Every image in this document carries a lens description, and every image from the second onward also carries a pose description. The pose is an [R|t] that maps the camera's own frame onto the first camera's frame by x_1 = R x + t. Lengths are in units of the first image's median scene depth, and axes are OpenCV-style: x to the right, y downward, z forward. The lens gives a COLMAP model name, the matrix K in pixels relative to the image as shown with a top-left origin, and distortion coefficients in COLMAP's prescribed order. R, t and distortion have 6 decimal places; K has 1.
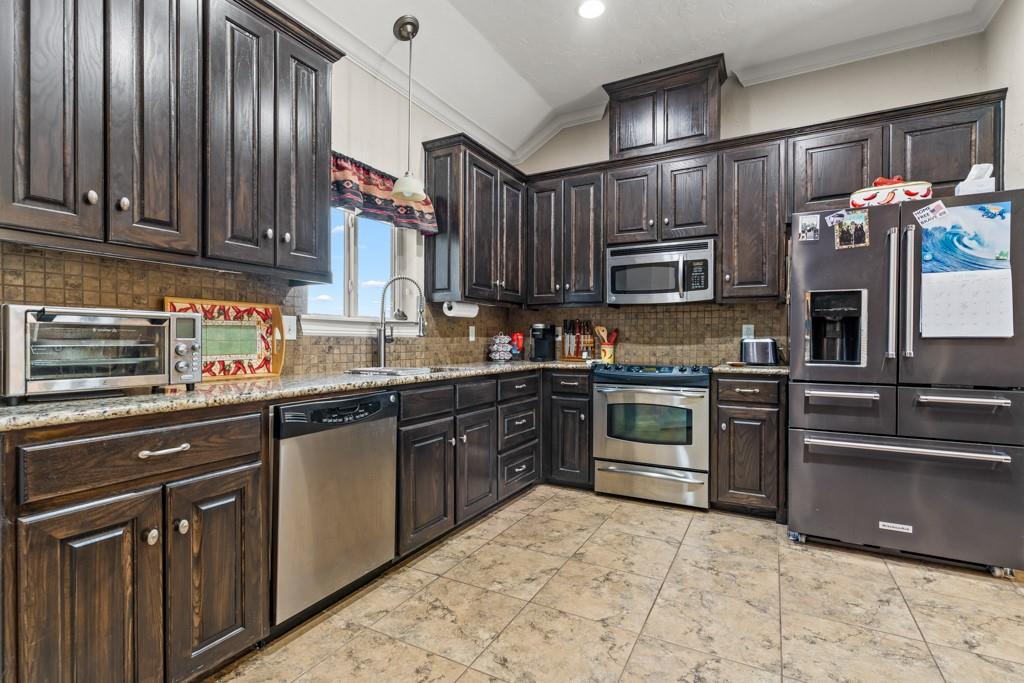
lens RADIAL K [[484.3, 0, 509.3], [0, 484.3, 340.5], [0, 0, 1]] dist [-0.000838, 0.000626]
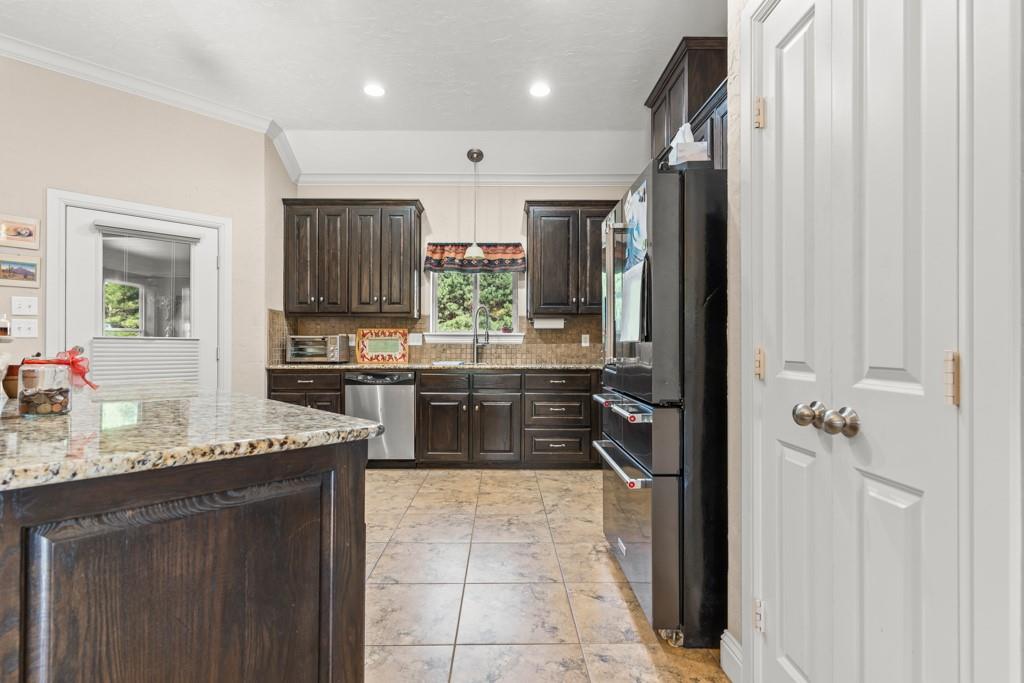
lens RADIAL K [[484.3, 0, 507.2], [0, 484.3, 339.9], [0, 0, 1]] dist [-0.000838, 0.000626]
pose [[0.492453, -0.010082, -0.870280, 1.414117], [-0.000106, 0.999932, -0.011644, -0.001319], [0.870339, 0.005826, 0.492419, 0.326930]]
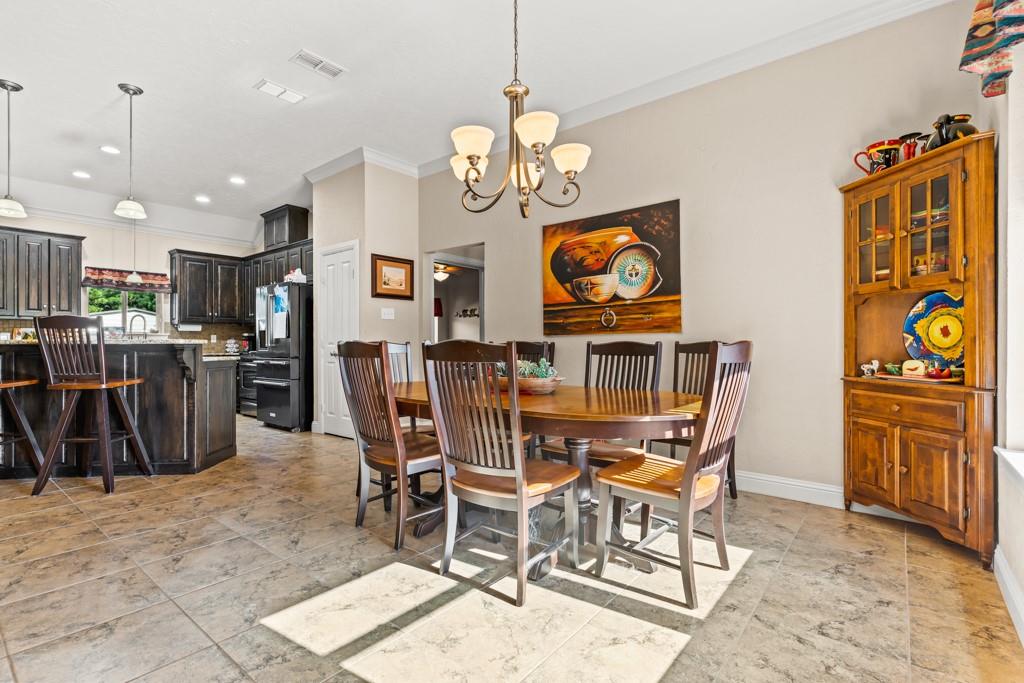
lens RADIAL K [[484.3, 0, 507.8], [0, 484.3, 343.5], [0, 0, 1]] dist [-0.000838, 0.000626]
pose [[0.983709, -0.007971, -0.179592, 2.292771], [0.007262, 0.999963, -0.004604, 0.036144], [0.179622, 0.003225, 0.983730, -1.157683]]
